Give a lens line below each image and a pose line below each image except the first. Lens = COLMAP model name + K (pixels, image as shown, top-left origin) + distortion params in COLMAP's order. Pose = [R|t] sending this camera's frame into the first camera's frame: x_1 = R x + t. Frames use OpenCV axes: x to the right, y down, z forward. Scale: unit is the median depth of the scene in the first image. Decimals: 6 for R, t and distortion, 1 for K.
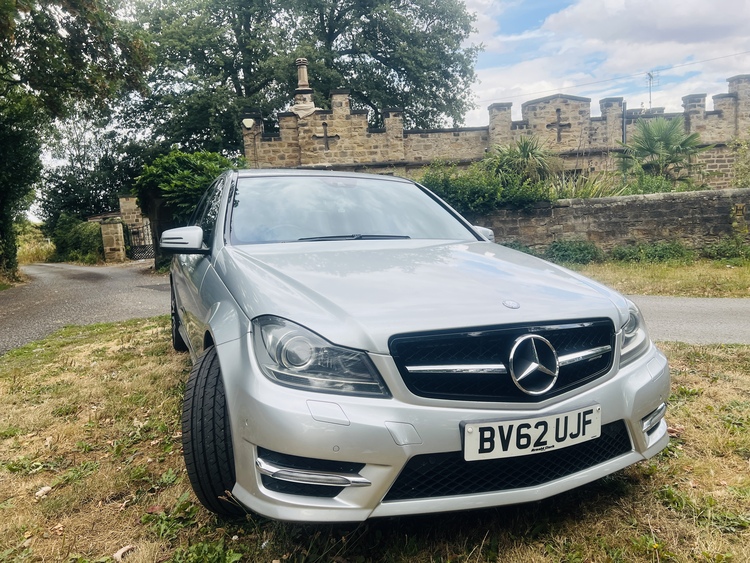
lens RADIAL K [[567.7, 0, 382.3], [0, 567.7, 281.6], [0, 0, 1]] dist [0.048454, -0.055032]
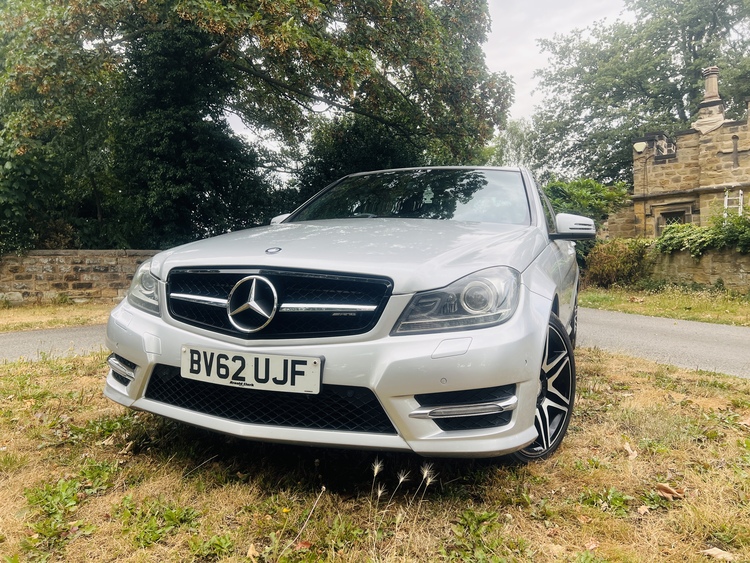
lens RADIAL K [[567.7, 0, 379.3], [0, 567.7, 284.2], [0, 0, 1]] dist [0.048454, -0.055032]
pose [[0.718077, 0.053638, -0.693893, 0.122393], [-0.097454, 0.994952, -0.023940, 0.011930], [0.689107, 0.084813, 0.719680, 0.043667]]
